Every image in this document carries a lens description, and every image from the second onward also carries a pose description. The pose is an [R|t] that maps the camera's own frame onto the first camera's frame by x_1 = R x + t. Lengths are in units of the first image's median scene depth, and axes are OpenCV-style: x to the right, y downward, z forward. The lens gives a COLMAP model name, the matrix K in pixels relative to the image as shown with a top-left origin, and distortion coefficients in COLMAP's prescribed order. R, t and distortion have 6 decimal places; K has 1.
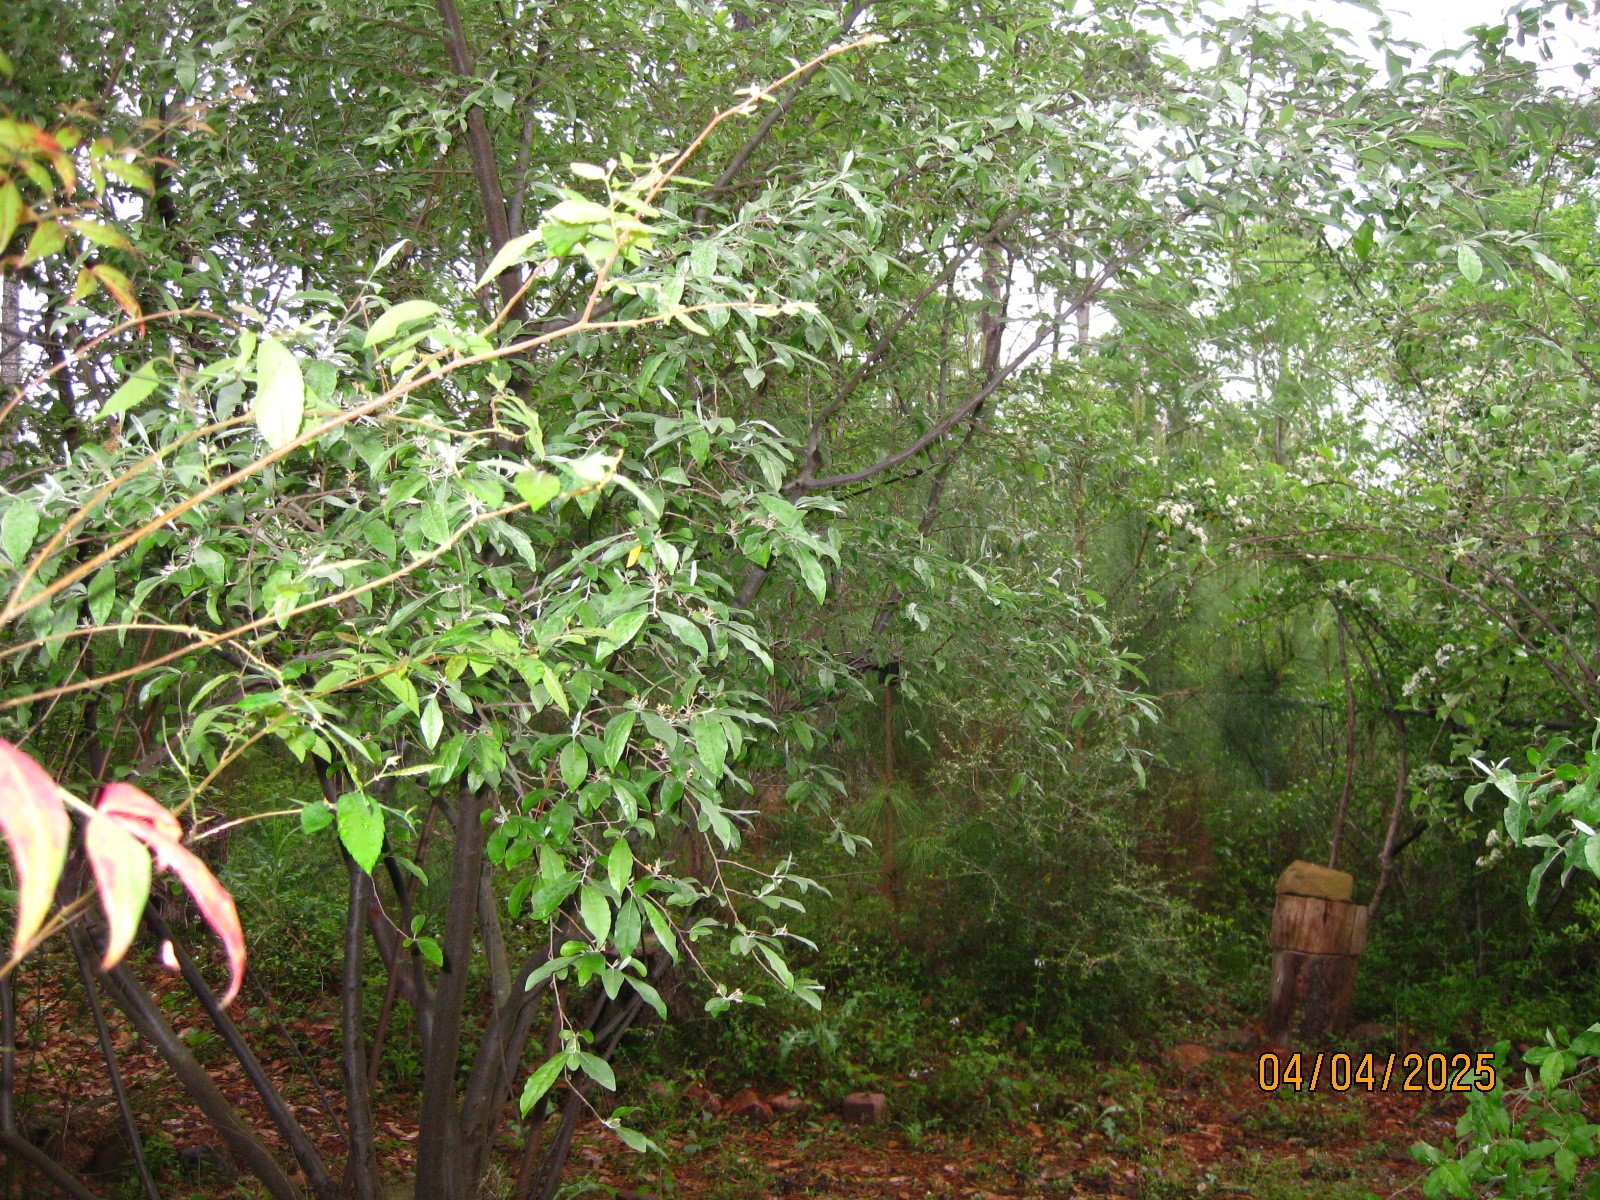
lens RADIAL K [[1682.3, 0, 800.0], [0, 1682.3, 600.0], [0, 0, 1]] dist [-0.174213, 0.057576]
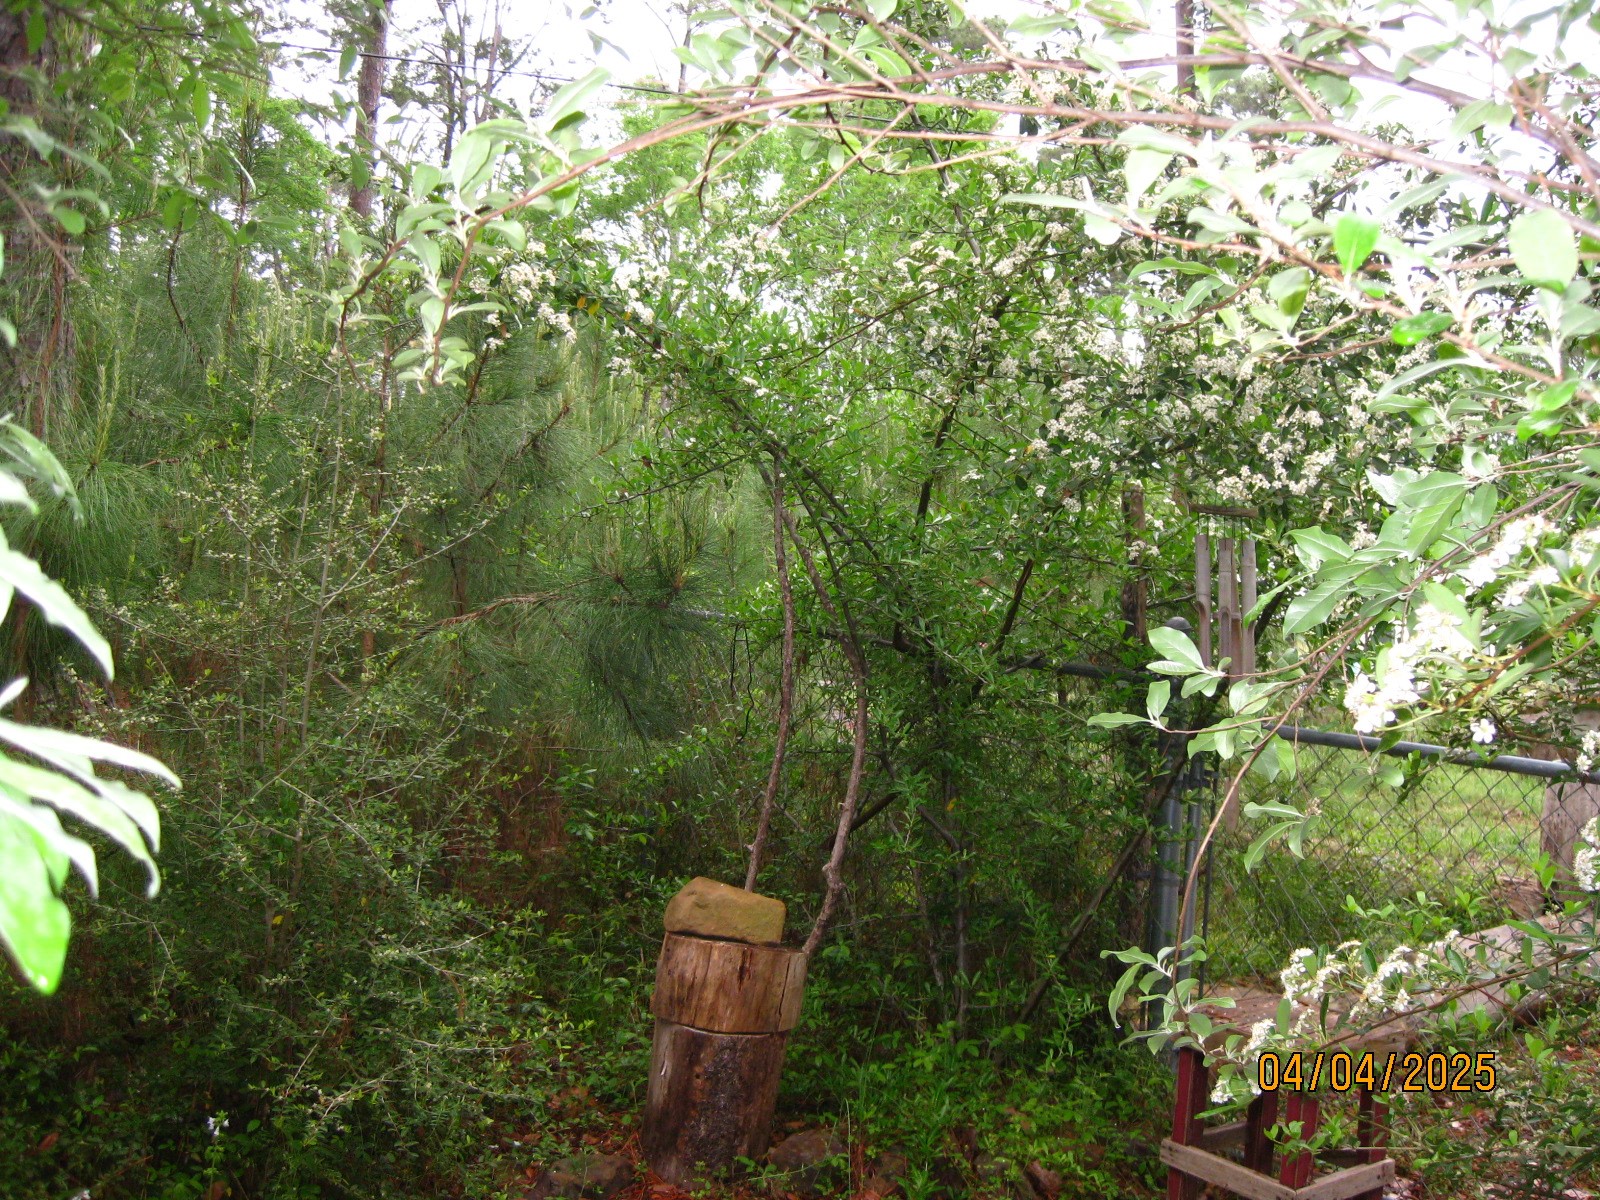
lens RADIAL K [[1682.3, 0, 800.0], [0, 1682.3, 600.0], [0, 0, 1]] dist [-0.174213, 0.057576]
pose [[0.931065, 0.033604, 0.363302, 0.105248], [-0.057090, 0.996902, 0.054099, 0.016934], [-0.360359, -0.071111, 0.930099, 0.409957]]
